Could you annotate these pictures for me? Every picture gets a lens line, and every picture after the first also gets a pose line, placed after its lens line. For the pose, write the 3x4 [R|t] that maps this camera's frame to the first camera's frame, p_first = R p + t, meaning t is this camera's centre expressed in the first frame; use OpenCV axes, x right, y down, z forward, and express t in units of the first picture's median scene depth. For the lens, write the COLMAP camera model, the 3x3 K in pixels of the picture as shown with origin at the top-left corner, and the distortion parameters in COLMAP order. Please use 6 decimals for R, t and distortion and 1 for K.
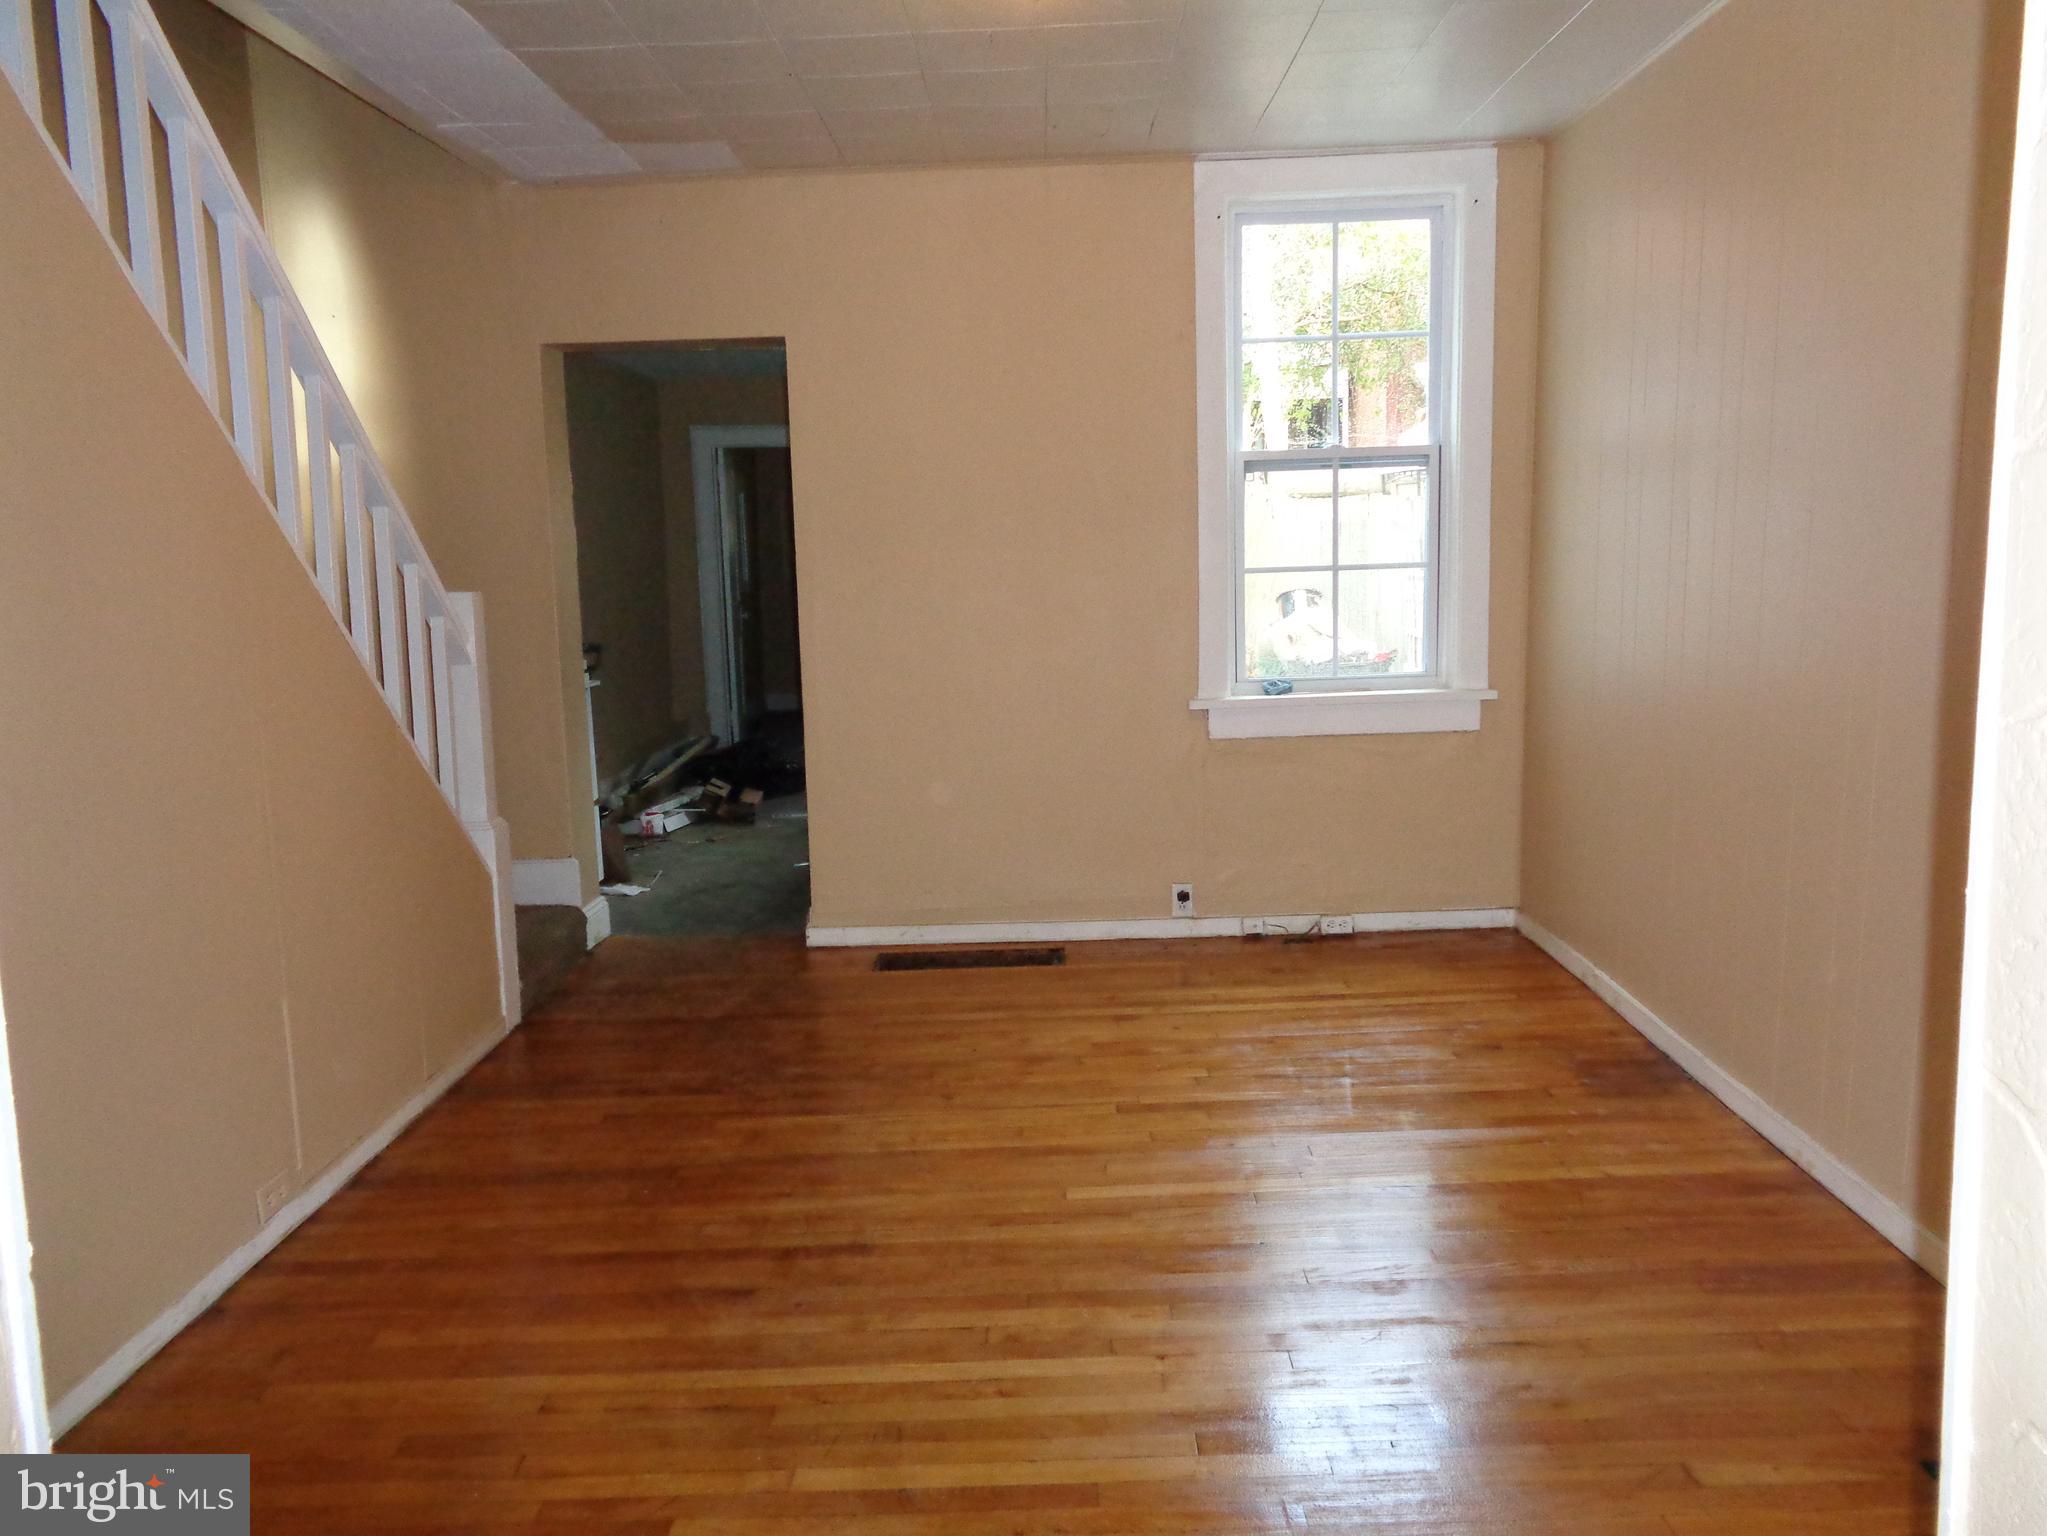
lens RADIAL K [[1502.0, 0, 1023.5], [0, 1502.0, 768.0], [0, 0, 1]] dist [0.006144, 0.001122]
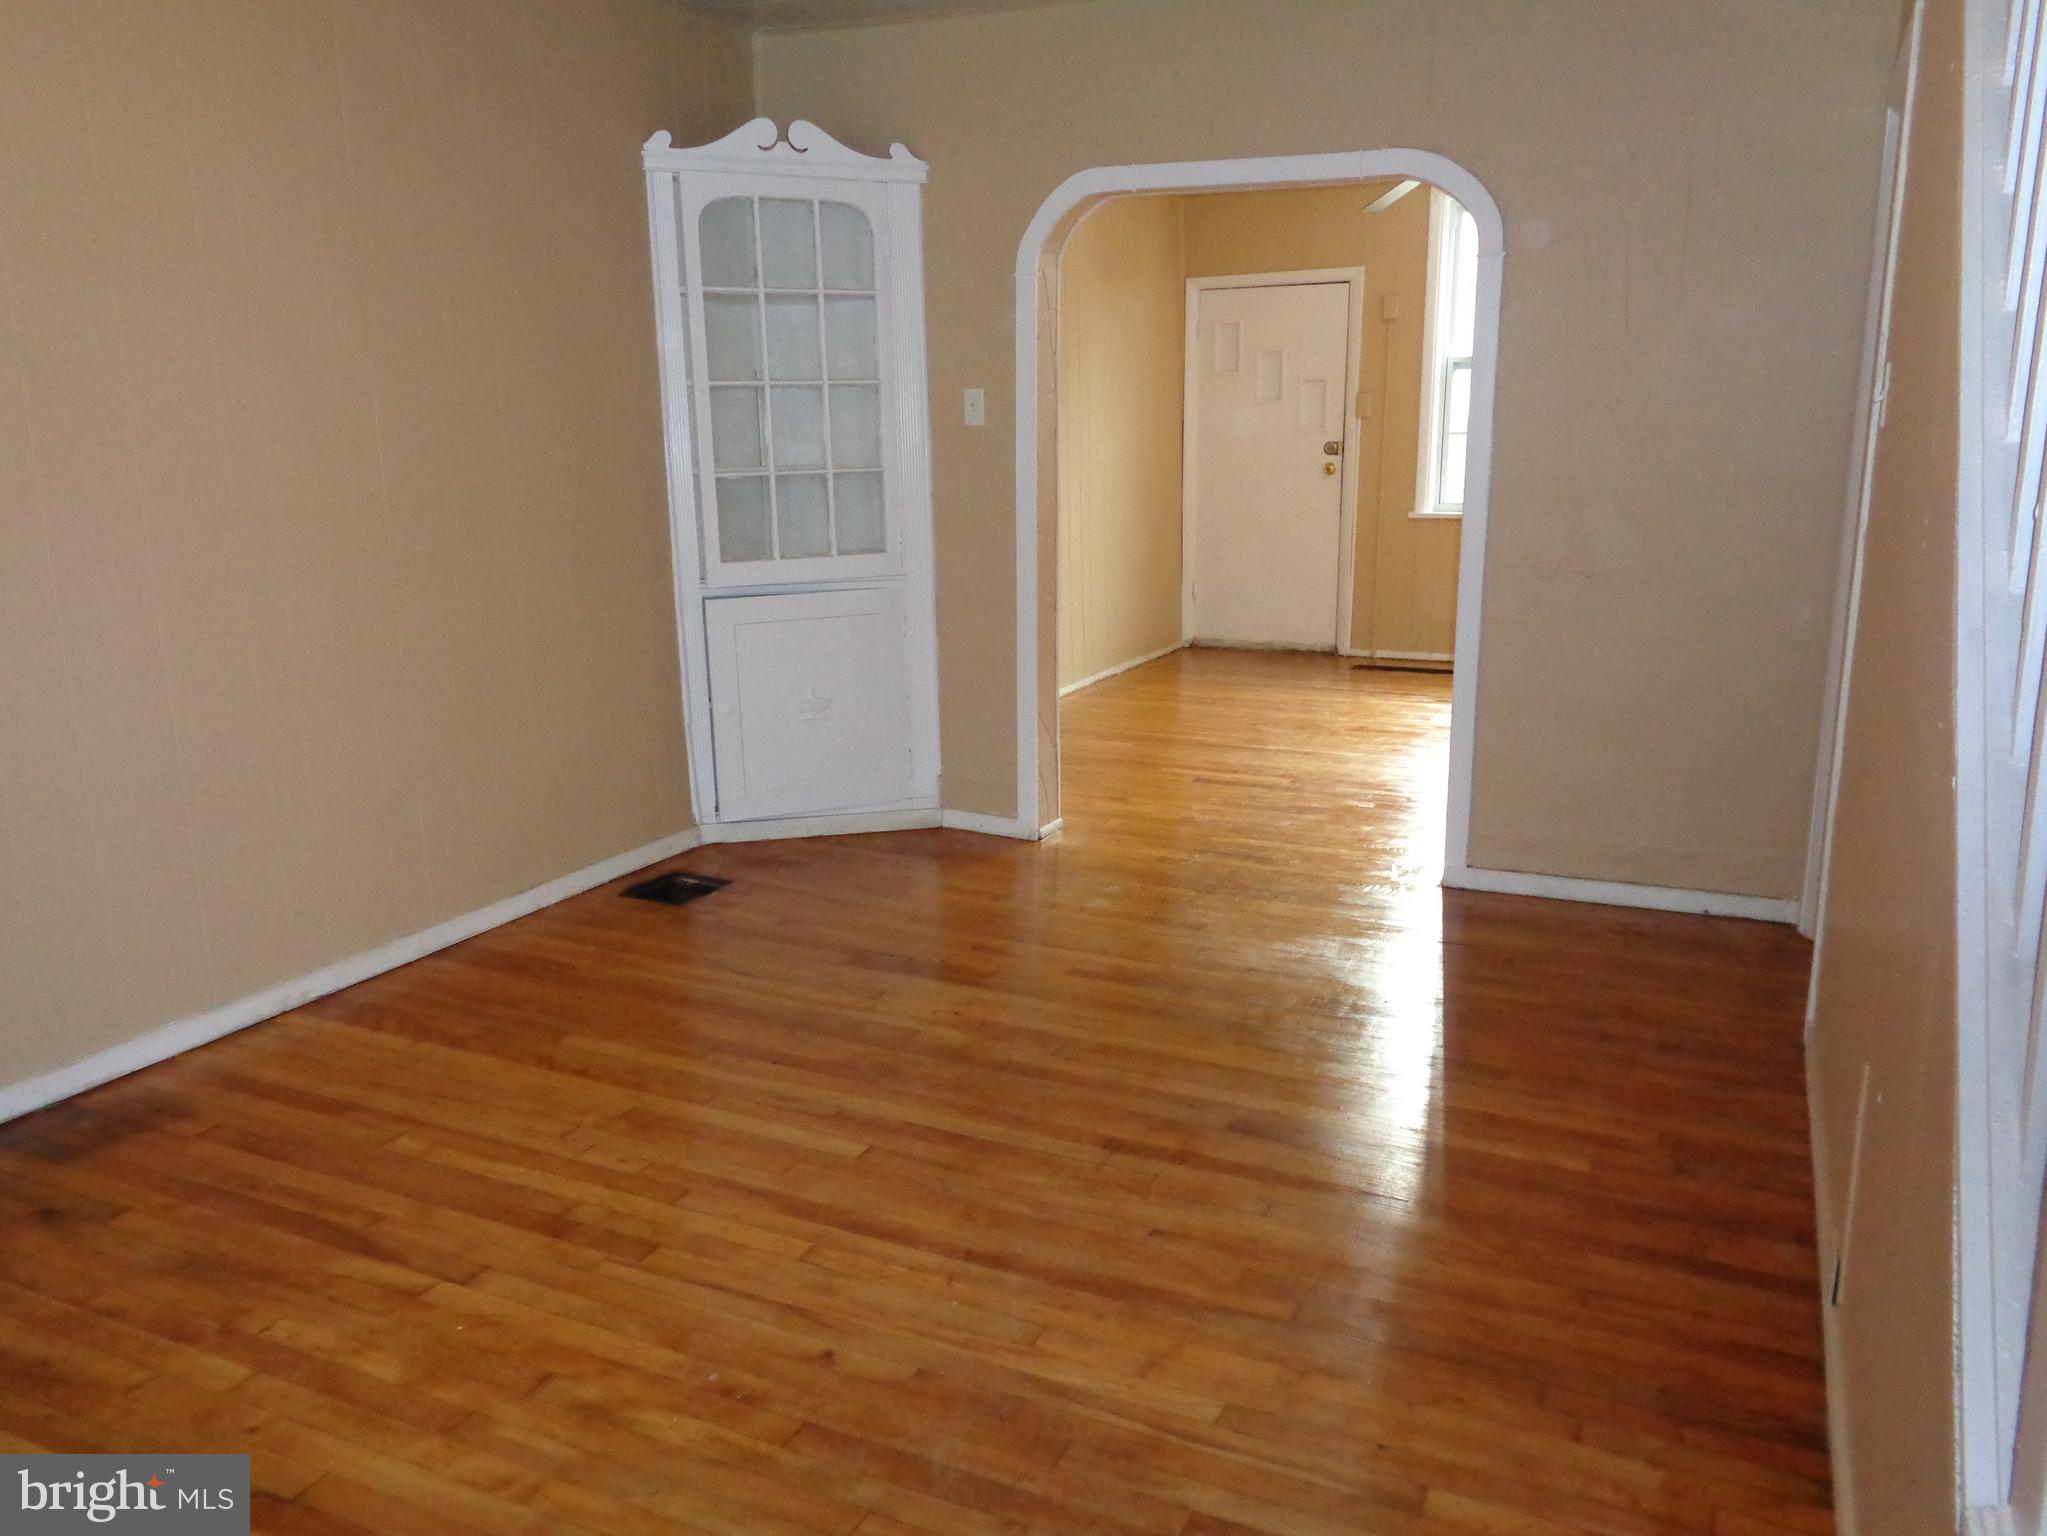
lens RADIAL K [[1502.0, 0, 1023.5], [0, 1502.0, 768.0], [0, 0, 1]] dist [0.006144, 0.001122]
pose [[-0.909269, -0.039730, 0.414307, -0.429989], [0.106721, 0.939898, 0.324350, -0.208120], [-0.402293, 0.339137, -0.850380, 1.709397]]
